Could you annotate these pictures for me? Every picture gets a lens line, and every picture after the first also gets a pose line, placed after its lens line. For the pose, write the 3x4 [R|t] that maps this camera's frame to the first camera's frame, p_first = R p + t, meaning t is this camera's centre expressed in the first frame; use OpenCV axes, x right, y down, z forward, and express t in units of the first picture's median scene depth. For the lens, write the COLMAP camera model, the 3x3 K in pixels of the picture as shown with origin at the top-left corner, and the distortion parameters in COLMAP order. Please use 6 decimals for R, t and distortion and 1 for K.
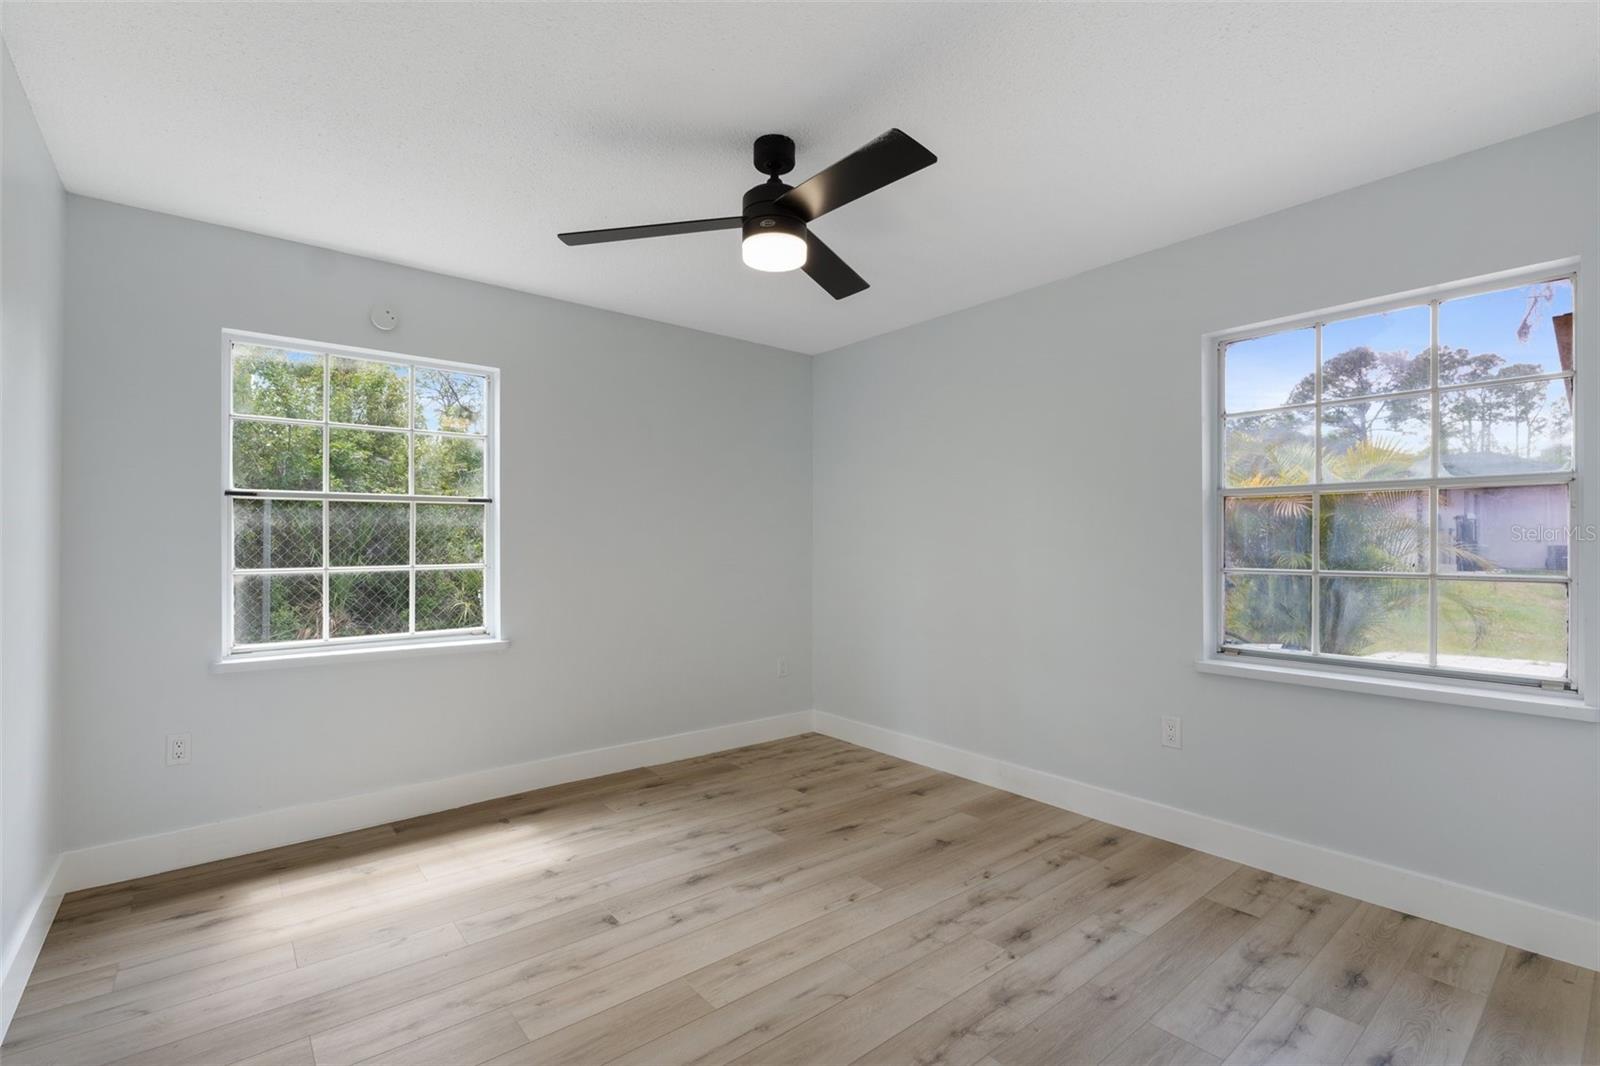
lens RADIAL K [[749.6, 0, 795.7], [0, 749.6, 538.2], [0, 0, 1]] dist [0.002175, 0.000082]
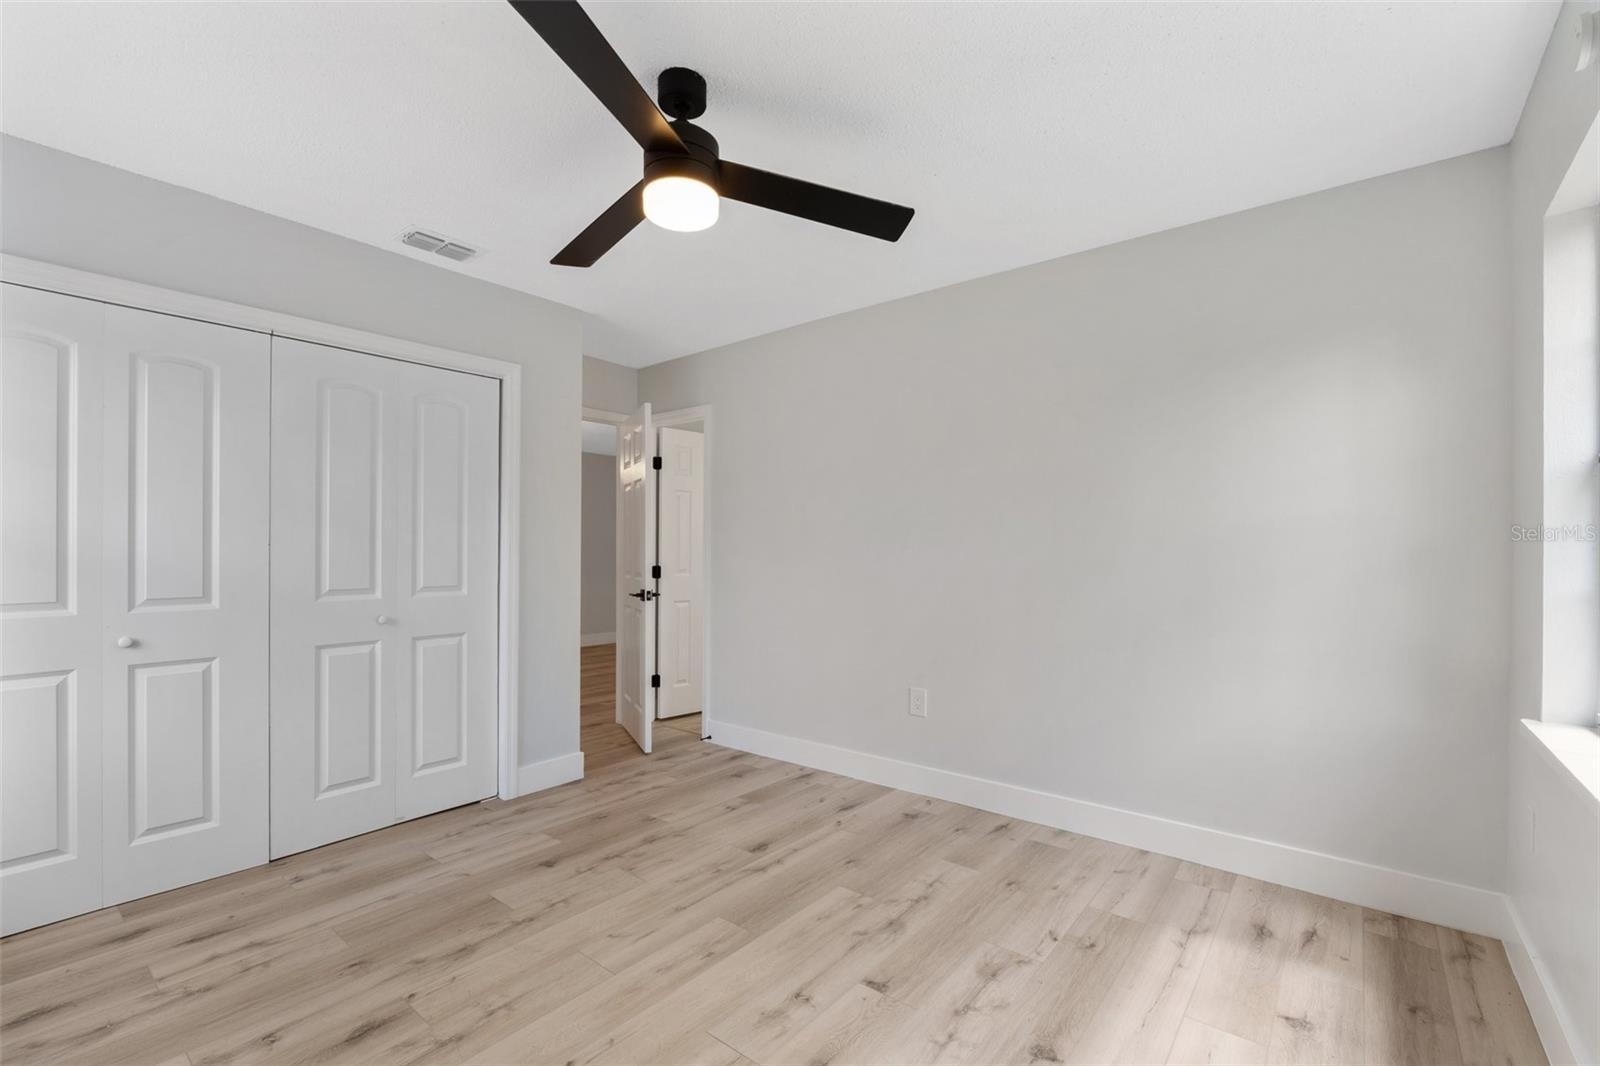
lens RADIAL K [[686.2, 0, 795.8], [0, 686.2, 540.6], [0, 0, 1]] dist [-0.008590, 0.000394]
pose [[-0.979788, -0.004586, -0.199984, 0.000058], [0.000452, 0.999684, -0.025136, 0.027546], [0.200036, -0.024718, -0.979477, 1.905556]]
